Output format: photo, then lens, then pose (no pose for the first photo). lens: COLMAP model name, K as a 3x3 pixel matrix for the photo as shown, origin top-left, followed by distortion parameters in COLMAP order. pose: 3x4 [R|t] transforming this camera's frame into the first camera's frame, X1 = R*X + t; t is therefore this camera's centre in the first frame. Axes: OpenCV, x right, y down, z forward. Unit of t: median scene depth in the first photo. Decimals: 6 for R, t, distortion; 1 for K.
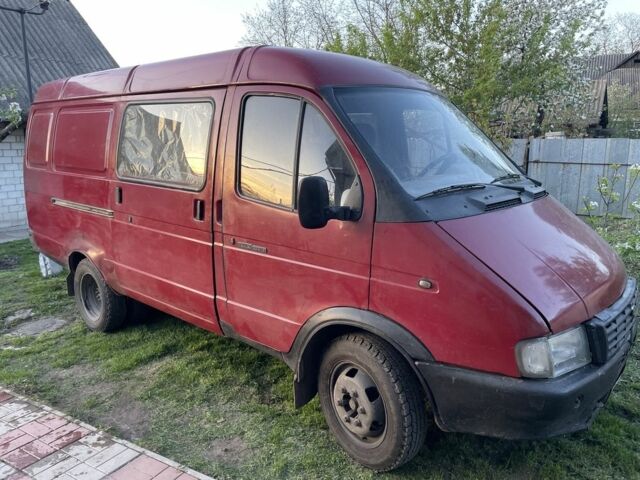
lens RADIAL K [[488.0, 0, 322.1], [0, 488.0, 235.9], [0, 0, 1]] dist [0.089277, -0.120080]
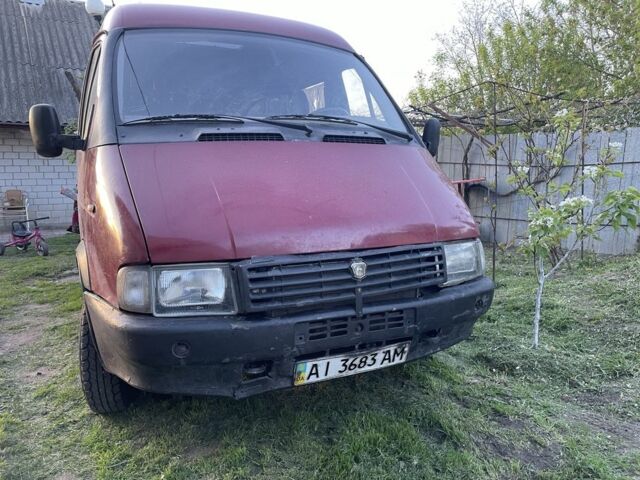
lens RADIAL K [[488.0, 0, 322.1], [0, 488.0, 235.9], [0, 0, 1]] dist [0.089277, -0.120080]
pose [[0.900692, 0.059903, -0.430309, 0.790439], [-0.082414, 0.996023, -0.033846, 0.114130], [0.426570, 0.065949, 0.902047, 0.257680]]
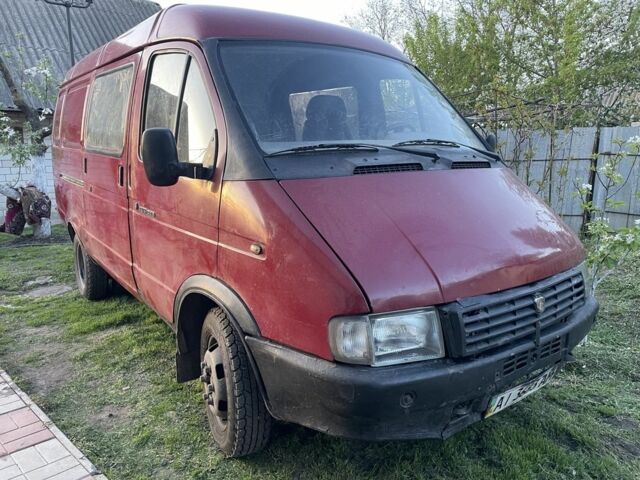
lens RADIAL K [[487.0, 0, 320.0], [0, 487.0, 240.0], [0, 0, 1]] dist [0.088163, -0.117778]
pose [[0.972584, 0.051716, -0.226730, 0.403975], [-0.051776, 0.998643, 0.005686, 0.054974], [0.226717, 0.006209, 0.973941, 0.130287]]
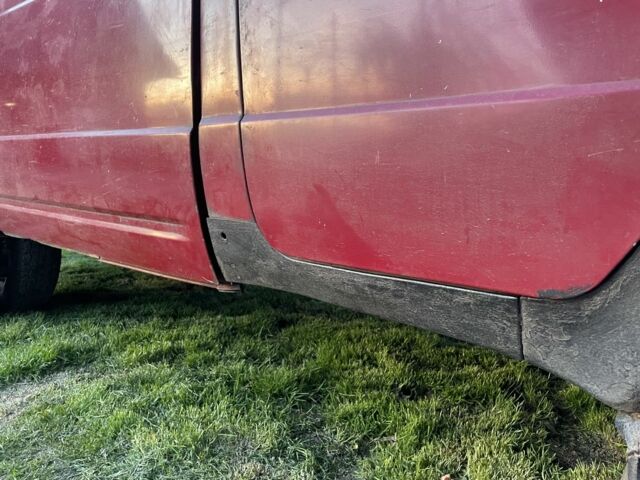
lens RADIAL K [[488.0, 0, 322.1], [0, 488.0, 235.9], [0, 0, 1]] dist [0.089277, -0.120080]
pose [[0.998926, 0.038383, 0.025938, -0.165604], [-0.035324, 0.993354, -0.109541, 0.231477], [-0.029970, 0.108507, 0.993644, 0.792722]]
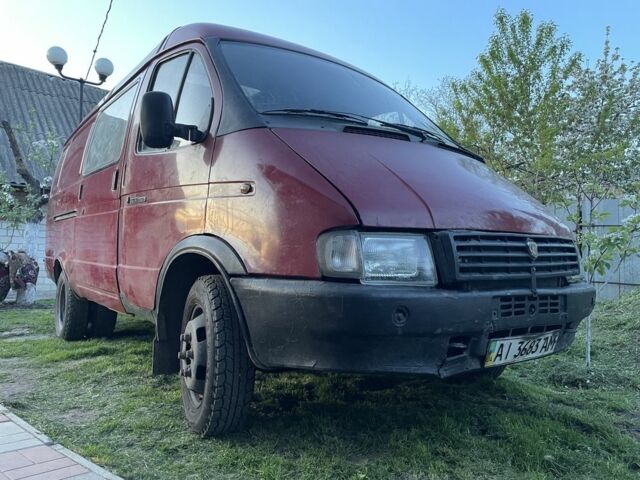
lens RADIAL K [[488.0, 0, 322.1], [0, 488.0, 235.9], [0, 0, 1]] dist [0.089277, -0.120080]
pose [[0.976387, 0.009087, -0.215840, 0.415109], [-0.061717, 0.969208, -0.238386, 0.296732], [0.207027, 0.246077, 0.946882, 0.166216]]
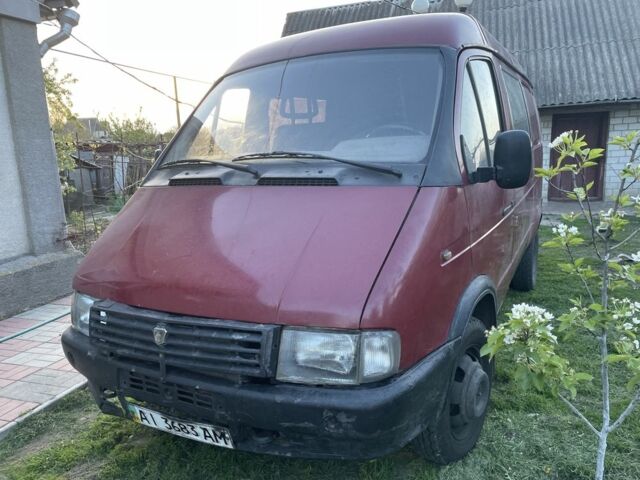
lens RADIAL K [[488.0, 0, 322.1], [0, 488.0, 235.9], [0, 0, 1]] dist [0.089277, -0.120080]
pose [[0.210949, 0.171505, -0.962334, 1.203422], [-0.147156, 0.978840, 0.142190, -0.119529], [0.966357, 0.111618, 0.231723, 0.923557]]
